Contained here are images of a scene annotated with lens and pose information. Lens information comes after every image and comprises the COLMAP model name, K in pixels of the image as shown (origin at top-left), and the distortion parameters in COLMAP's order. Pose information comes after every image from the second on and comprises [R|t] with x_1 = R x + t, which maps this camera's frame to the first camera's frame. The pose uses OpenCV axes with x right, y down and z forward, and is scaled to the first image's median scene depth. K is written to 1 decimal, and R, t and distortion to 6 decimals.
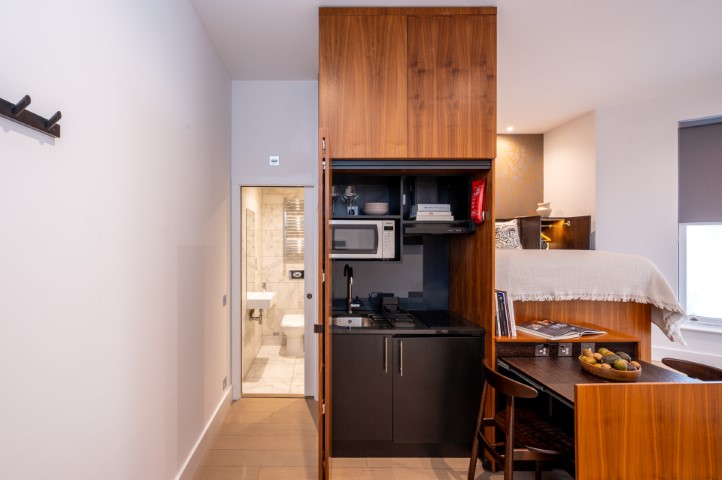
lens RADIAL K [[315.4, 0, 318.2], [0, 315.4, 241.0], [0, 0, 1]] dist [-0.001274, 0.000595]
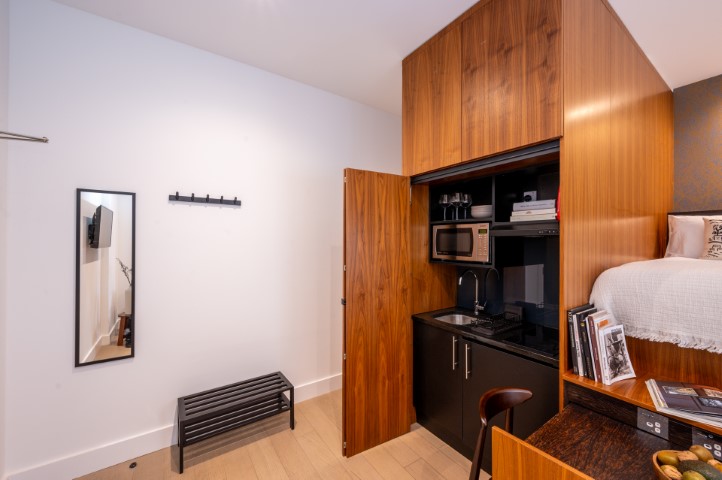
lens RADIAL K [[284.3, 0, 361.0], [0, 284.3, 238.8], [0, 0, 1]] dist [-0.003194, 0.001227]
pose [[0.569694, -0.006759, -0.821829, 0.738136], [-0.004650, 0.999924, -0.011447, -0.004572], [0.821844, 0.010343, 0.569619, 0.188278]]
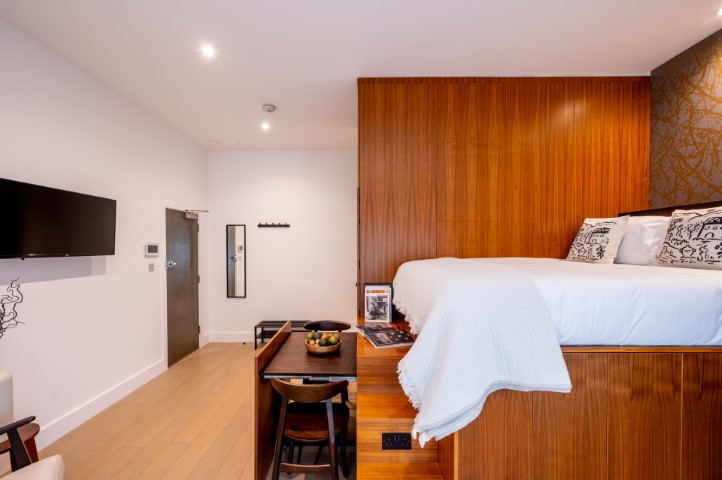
lens RADIAL K [[284.3, 0, 362.9], [0, 284.3, 246.7], [0, 0, 1]] dist [-0.003194, 0.001227]
pose [[0.024386, 0.004856, -0.999691, 1.571738], [0.003596, 0.999981, 0.004945, -0.008941], [0.999696, -0.003716, 0.024368, 0.854513]]
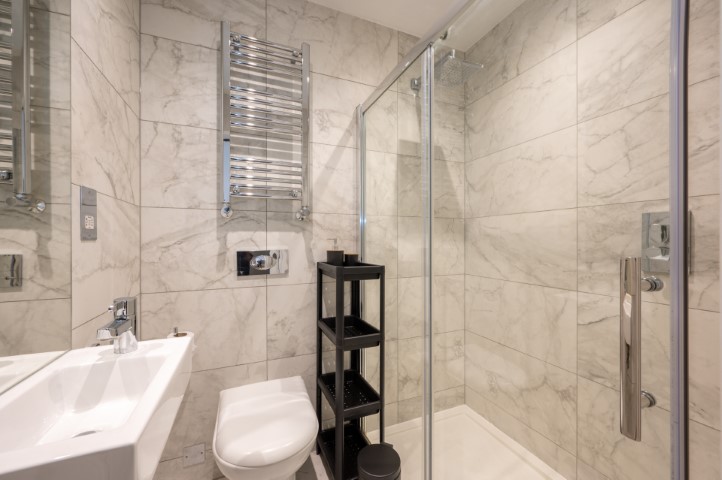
lens RADIAL K [[284.3, 0, 359.8], [0, 284.3, 241.0], [0, 0, 1]] dist [-0.003194, 0.001227]
pose [[0.924575, -0.002817, 0.380990, -0.175242], [0.000891, 0.999986, 0.005230, 0.162809], [-0.381000, -0.004496, 0.924564, 1.341731]]
